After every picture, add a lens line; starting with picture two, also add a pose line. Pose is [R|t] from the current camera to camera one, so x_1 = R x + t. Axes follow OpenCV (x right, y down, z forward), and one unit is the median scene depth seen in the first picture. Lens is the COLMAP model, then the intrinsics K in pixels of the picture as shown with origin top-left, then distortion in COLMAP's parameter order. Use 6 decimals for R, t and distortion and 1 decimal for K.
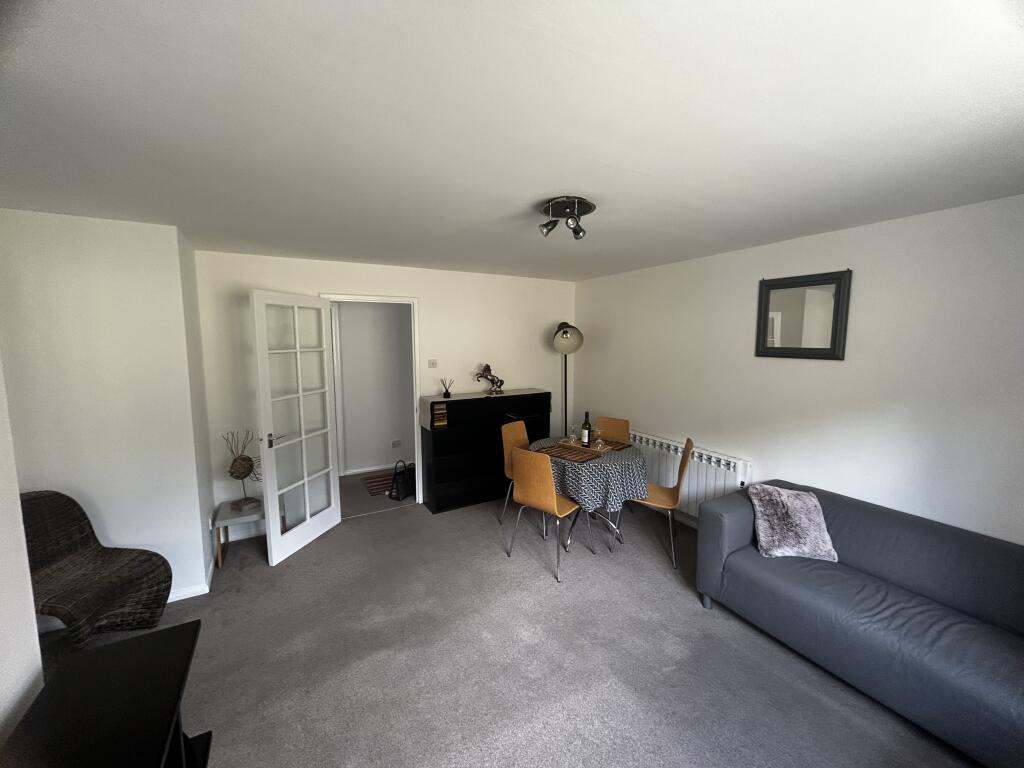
lens RADIAL K [[411.2, 0, 514.1], [0, 411.2, 382.2], [0, 0, 1]] dist [-0.001992, 0.000284]
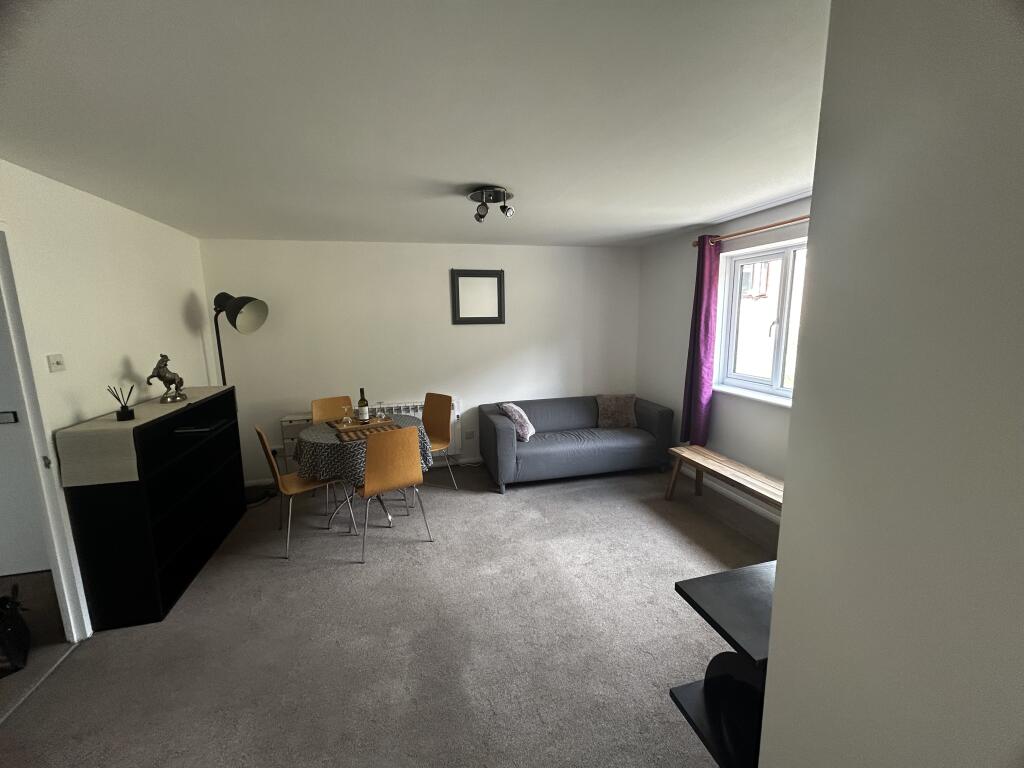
lens RADIAL K [[411.2, 0, 514.1], [0, 411.2, 382.2], [0, 0, 1]] dist [-0.001992, 0.000284]
pose [[0.252062, -0.159745, 0.954435, -0.726475], [0.115358, 0.984208, 0.134262, -0.033400], [-0.960811, 0.076259, 0.266509, 0.449598]]
